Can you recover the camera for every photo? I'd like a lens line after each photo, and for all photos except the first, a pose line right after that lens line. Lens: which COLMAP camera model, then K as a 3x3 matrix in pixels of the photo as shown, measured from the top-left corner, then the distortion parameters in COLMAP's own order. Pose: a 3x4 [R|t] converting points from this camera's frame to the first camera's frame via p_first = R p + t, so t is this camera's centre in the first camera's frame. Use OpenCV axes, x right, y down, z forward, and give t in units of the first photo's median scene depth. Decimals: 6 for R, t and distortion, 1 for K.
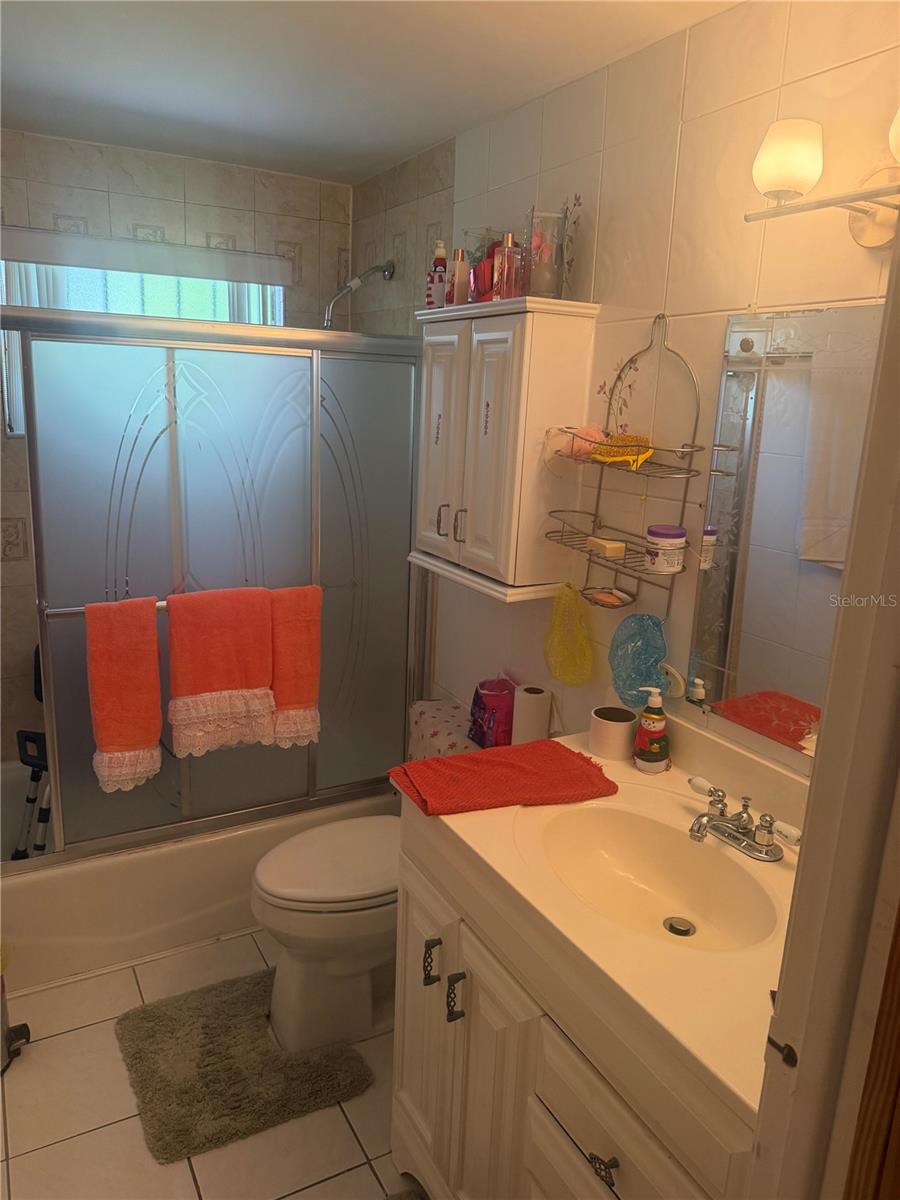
lens RADIAL K [[845.6, 0, 449.2], [0, 845.6, 611.0], [0, 0, 1]] dist [0.122862, -0.205020]
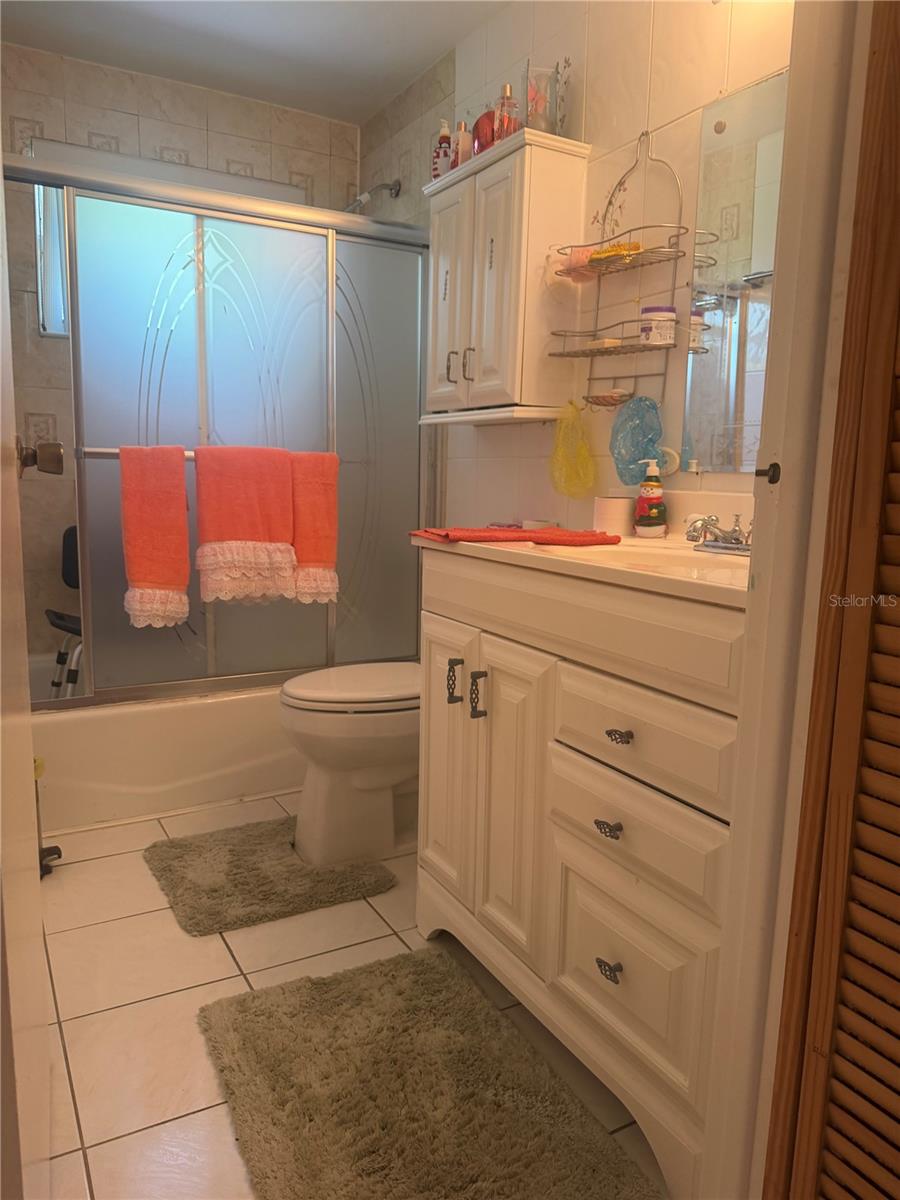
lens RADIAL K [[852.1, 0, 456.8], [0, 852.1, 604.3], [0, 0, 1]] dist [0.127418, -0.183381]
pose [[0.999726, -0.020731, 0.010904, -0.019627], [0.021617, 0.995830, -0.088628, 0.288799], [-0.009022, 0.088840, 0.996005, -0.061440]]
